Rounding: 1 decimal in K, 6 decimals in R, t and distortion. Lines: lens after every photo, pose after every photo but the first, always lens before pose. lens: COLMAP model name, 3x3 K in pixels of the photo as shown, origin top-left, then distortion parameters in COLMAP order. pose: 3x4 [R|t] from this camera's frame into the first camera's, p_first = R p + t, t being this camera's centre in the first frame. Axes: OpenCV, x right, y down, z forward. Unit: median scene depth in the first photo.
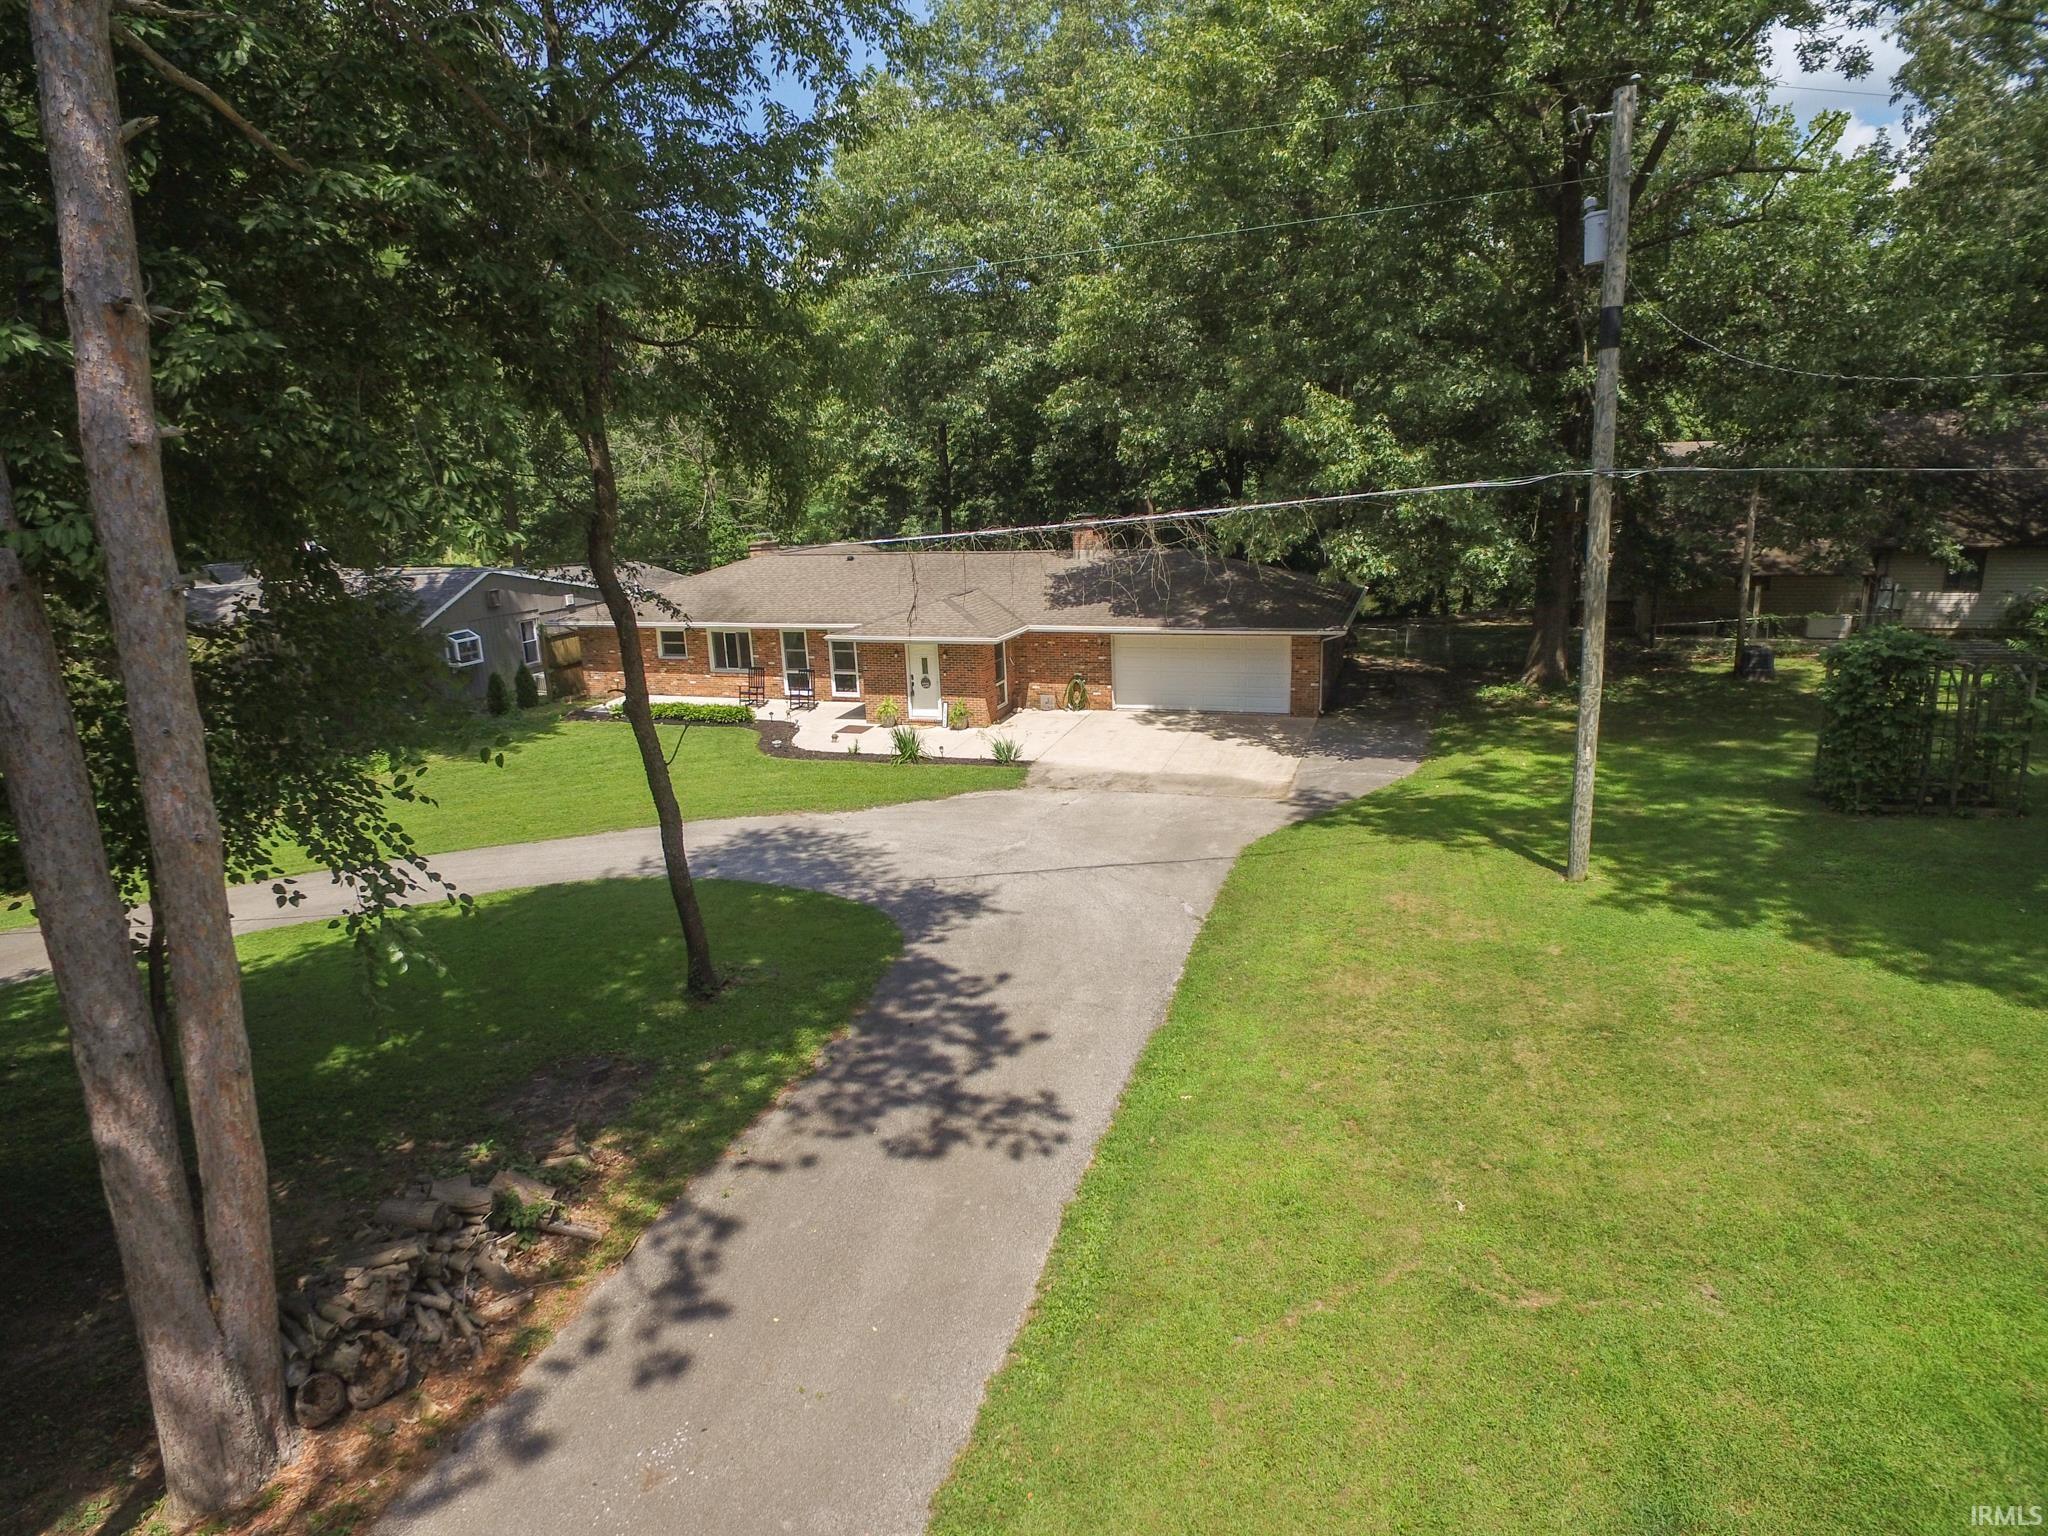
lens RADIAL K [[1184.1, 0, 1024.0], [0, 1184.1, 768.0], [0, 0, 1]] dist [-0.002765, 0.000614]
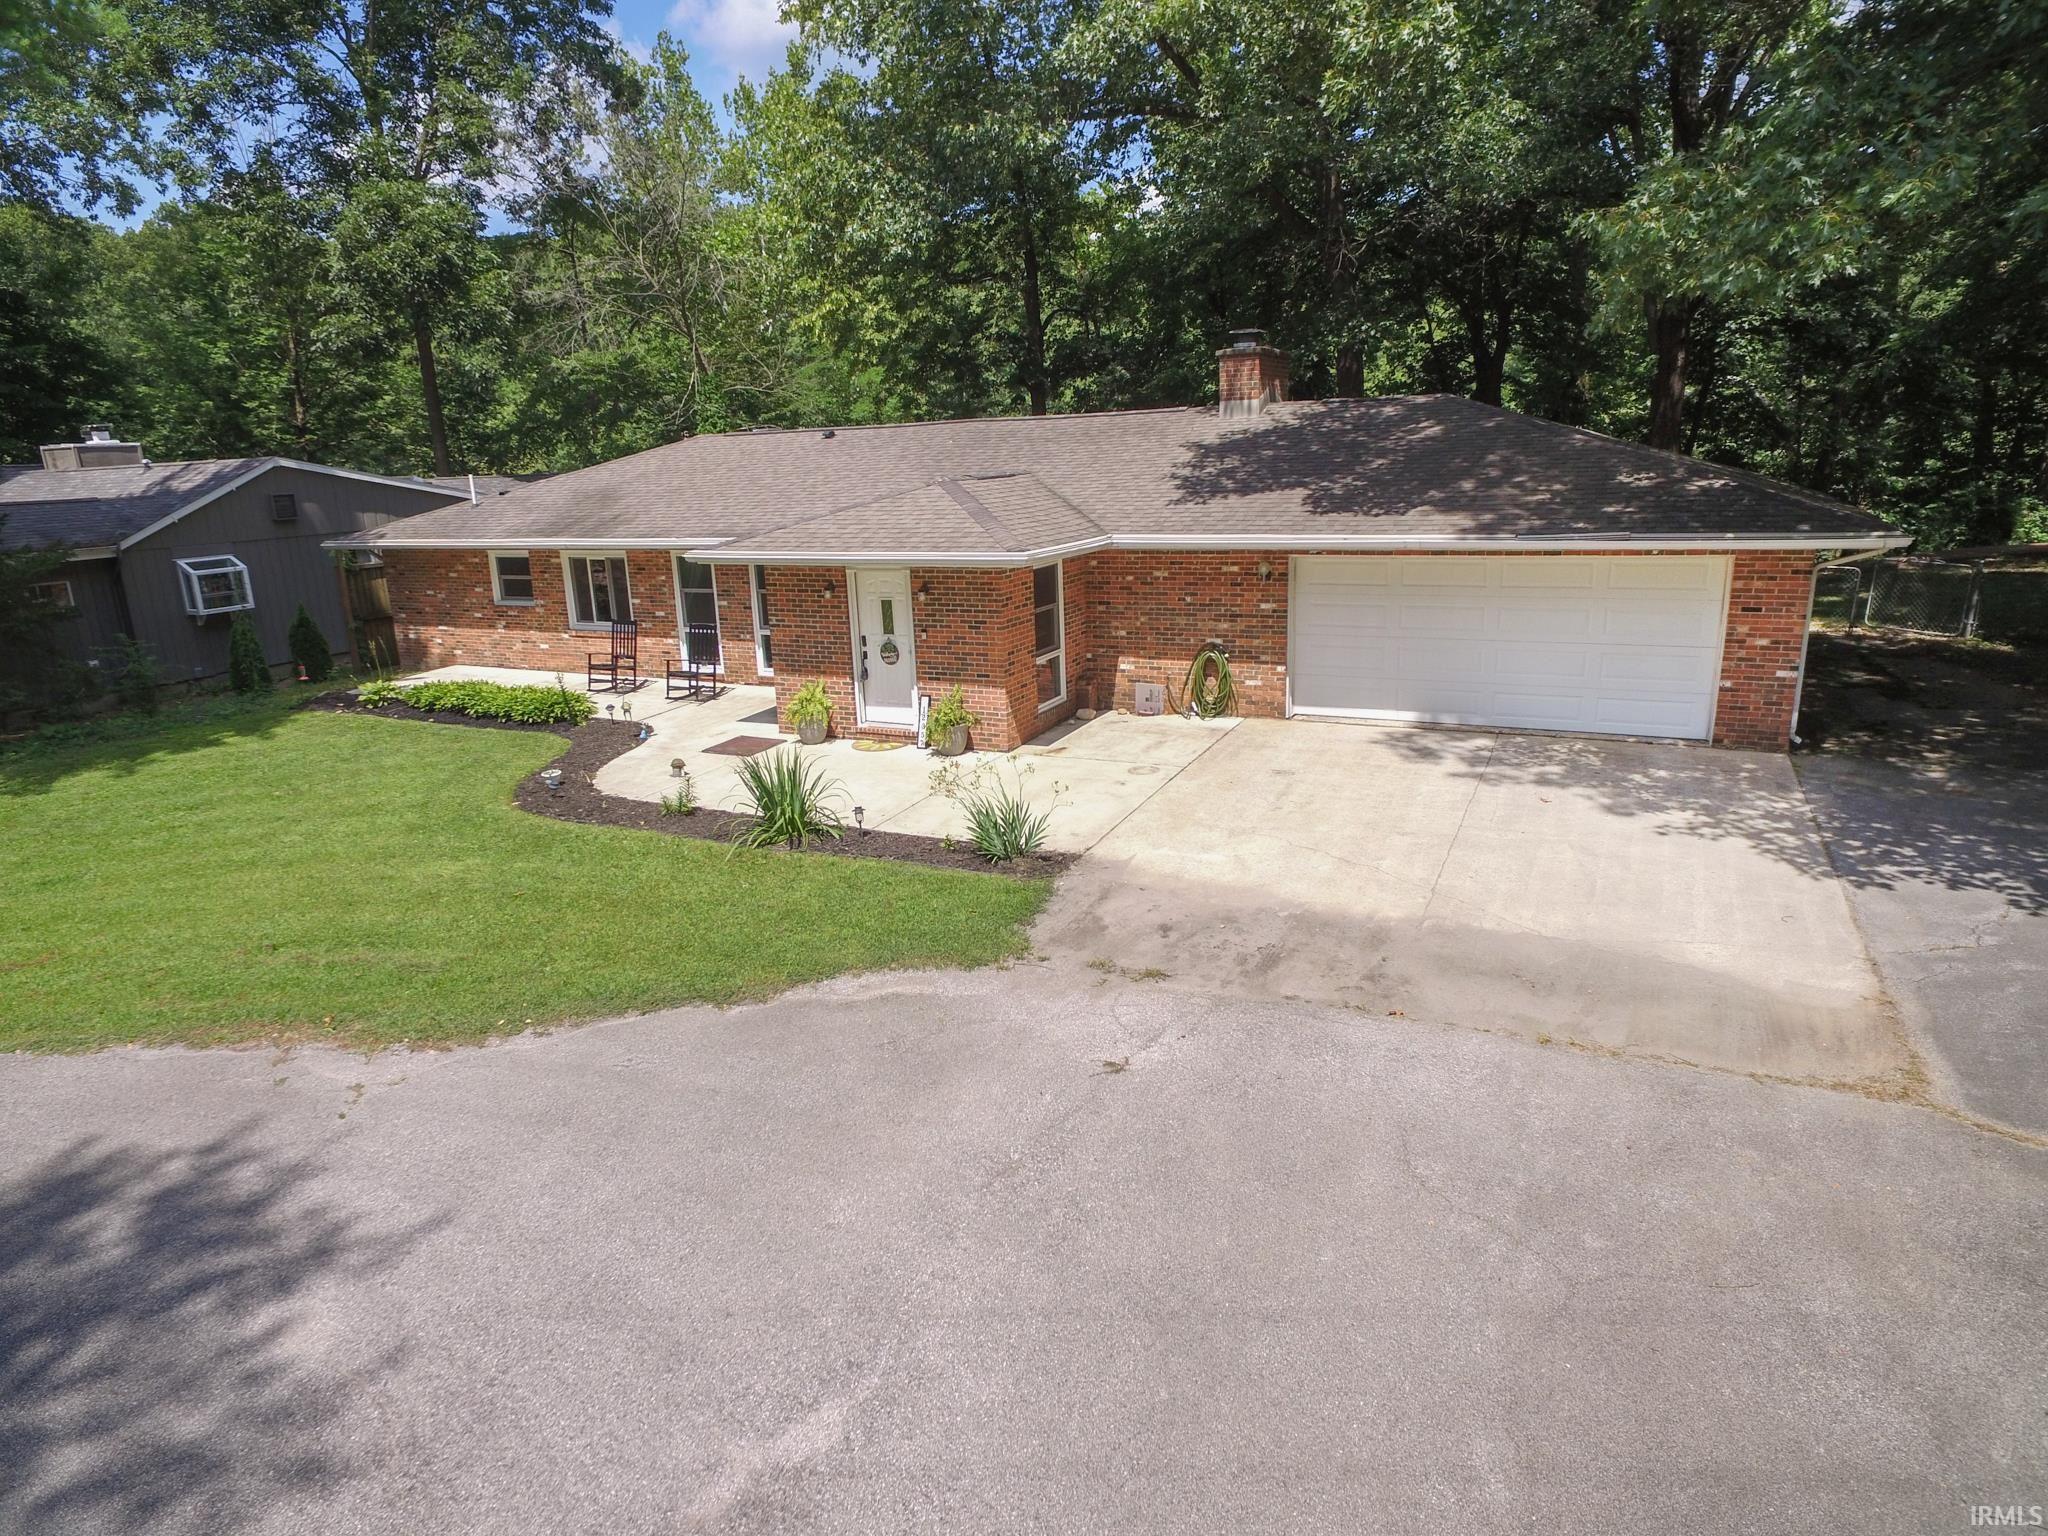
lens RADIAL K [[1181.9, 0, 1021.7], [0, 1181.9, 809.4], [0, 0, 1]] dist [0.000605, 0.000129]
pose [[0.990021, 0.036792, -0.136032, 0.036148], [-0.029617, 0.998080, 0.054398, -0.035493], [0.137773, -0.049826, 0.989210, 0.520551]]
